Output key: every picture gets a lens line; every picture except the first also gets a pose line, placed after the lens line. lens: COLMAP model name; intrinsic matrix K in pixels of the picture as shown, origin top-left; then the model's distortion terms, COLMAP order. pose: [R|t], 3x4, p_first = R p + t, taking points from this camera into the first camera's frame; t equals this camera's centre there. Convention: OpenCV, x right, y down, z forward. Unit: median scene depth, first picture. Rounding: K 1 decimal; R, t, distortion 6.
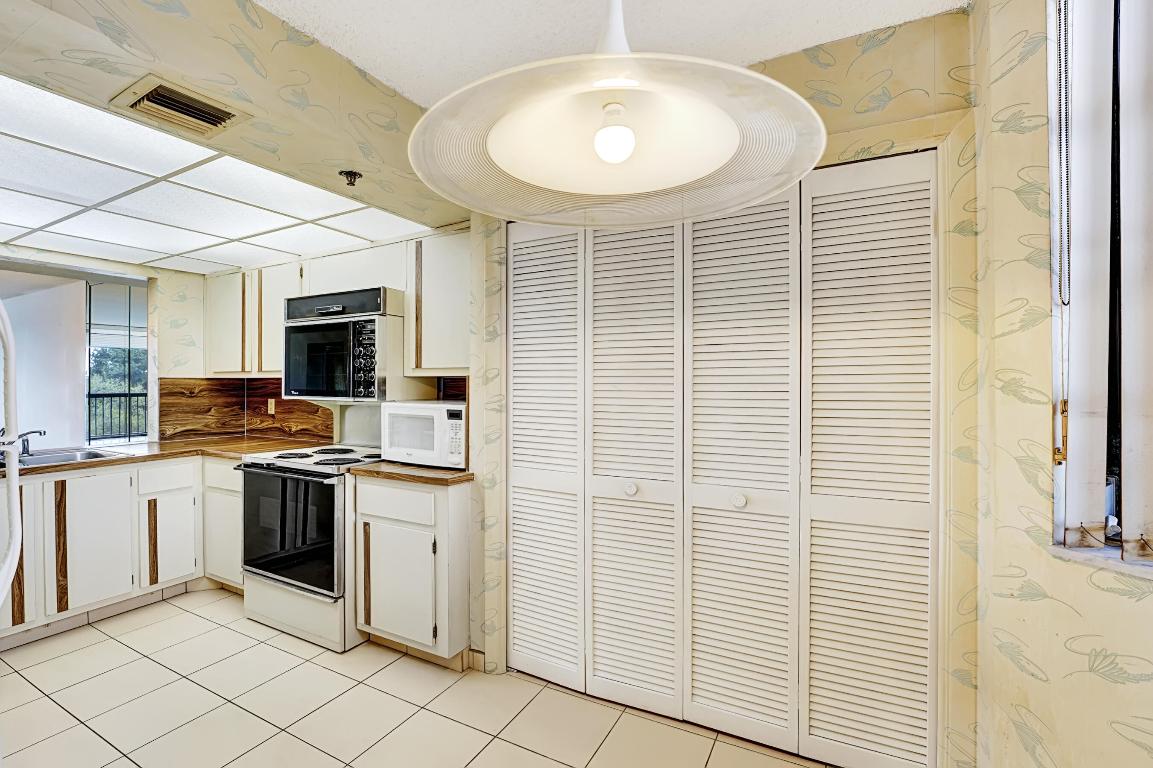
lens RADIAL K [[507.2, 0, 576.5], [0, 507.2, 384.0], [0, 0, 1]] dist [0.002214, 0.000337]
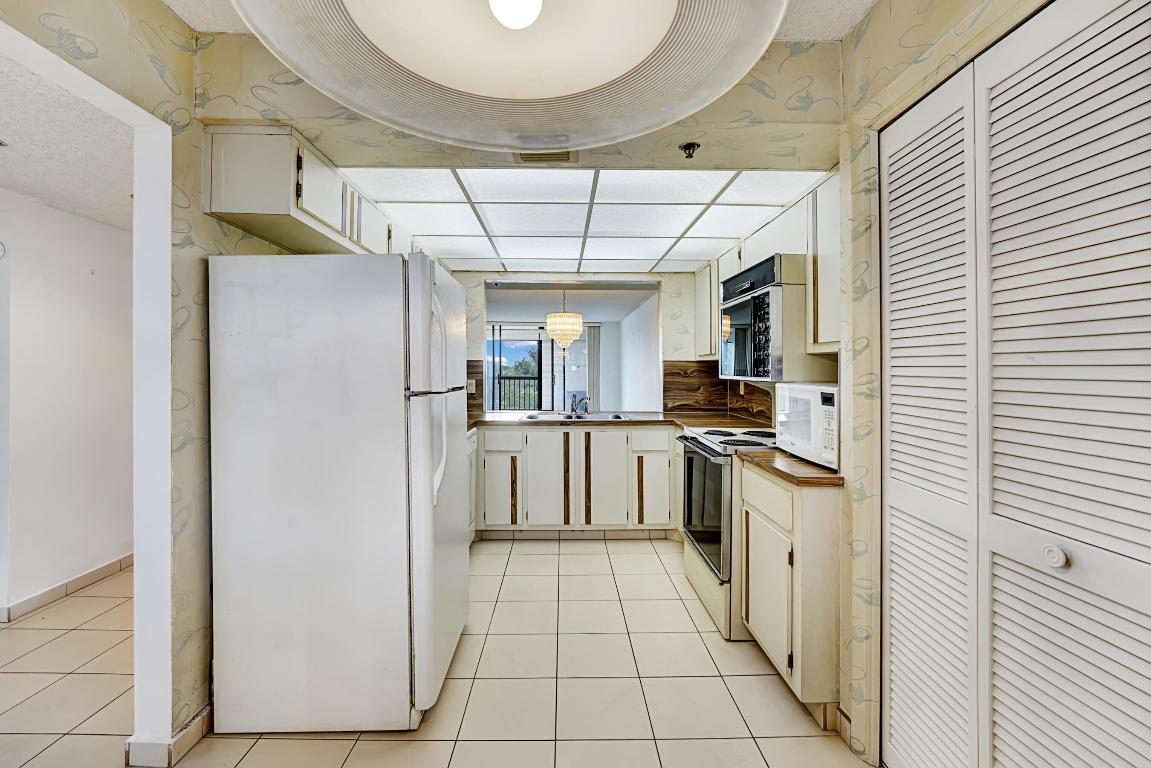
lens RADIAL K [[525.5, 0, 574.6], [0, 525.5, 367.4], [0, 0, 1]] dist [-0.002094, -0.000091]
pose [[0.495869, -0.002538, -0.868394, 0.236690], [-0.003897, 0.999979, -0.005148, 0.014503], [0.868389, 0.005937, 0.495849, 0.221650]]
